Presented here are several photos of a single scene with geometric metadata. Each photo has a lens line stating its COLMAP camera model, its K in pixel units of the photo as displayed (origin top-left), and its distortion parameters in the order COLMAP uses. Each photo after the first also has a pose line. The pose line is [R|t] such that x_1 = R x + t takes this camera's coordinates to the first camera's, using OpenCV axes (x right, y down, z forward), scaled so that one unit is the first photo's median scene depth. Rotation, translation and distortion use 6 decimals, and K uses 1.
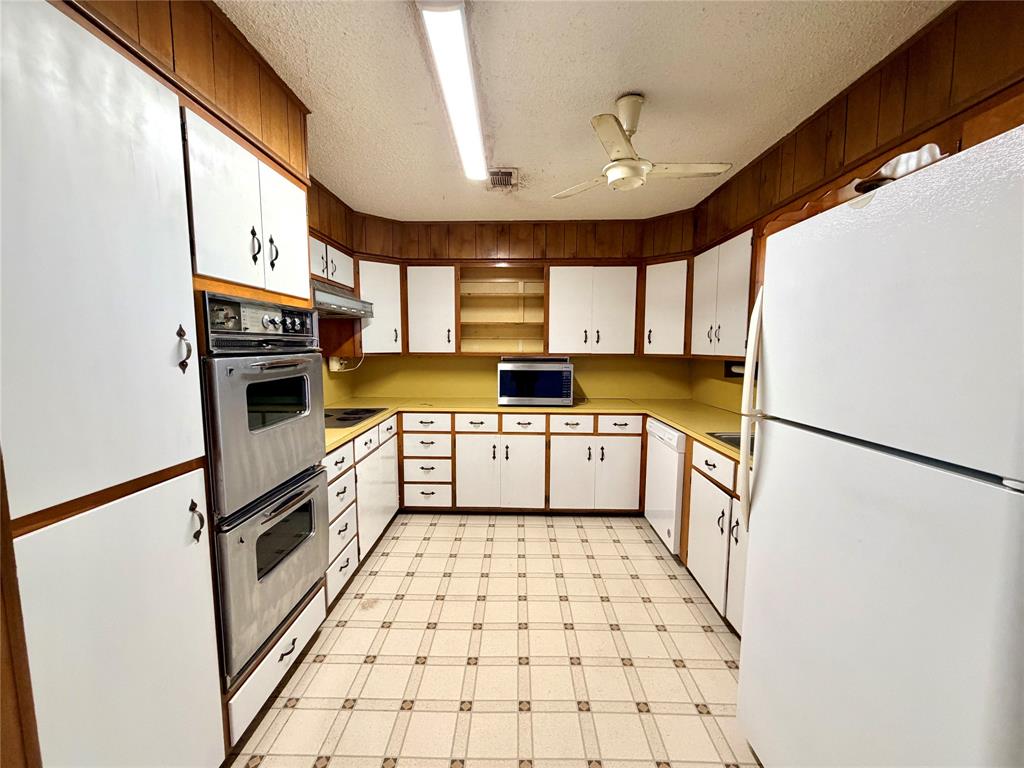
lens RADIAL K [[408.0, 0, 508.8], [0, 408.0, 385.4], [0, 0, 1]] dist [0.001979, 0.000559]
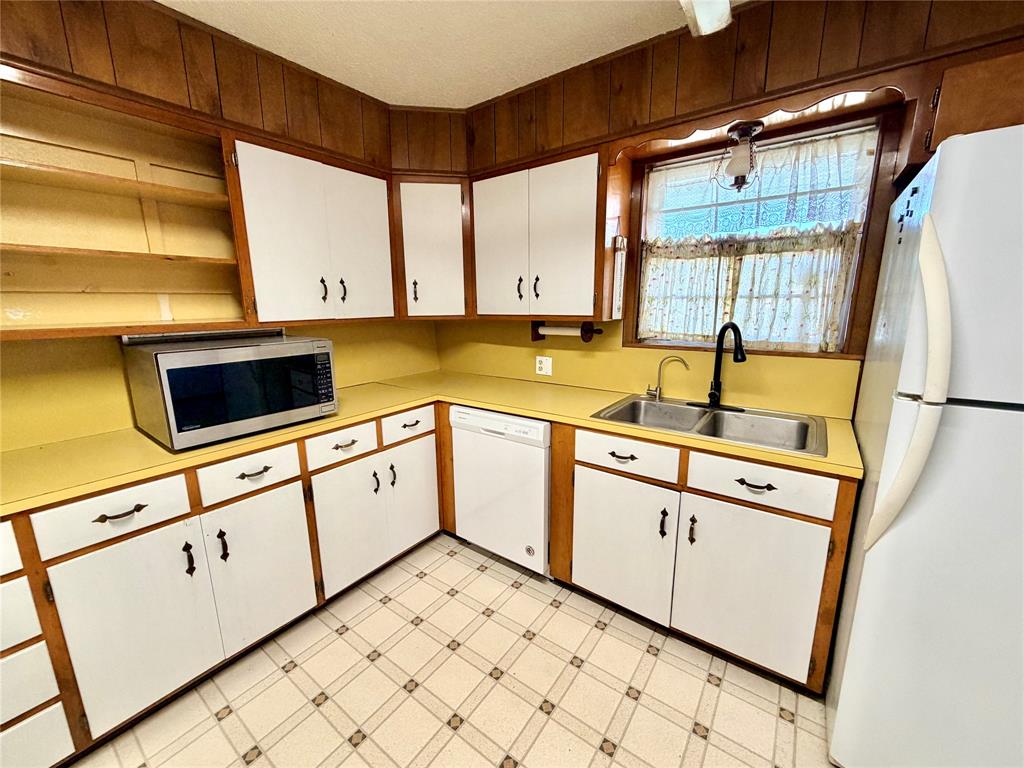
lens RADIAL K [[408.0, 0, 508.8], [0, 408.0, 385.4], [0, 0, 1]] dist [0.001979, 0.000559]
pose [[0.577019, -0.174638, 0.797841, -0.155224], [0.091488, 0.984544, 0.149339, -0.051753], [-0.811591, -0.013179, 0.584078, 0.476247]]
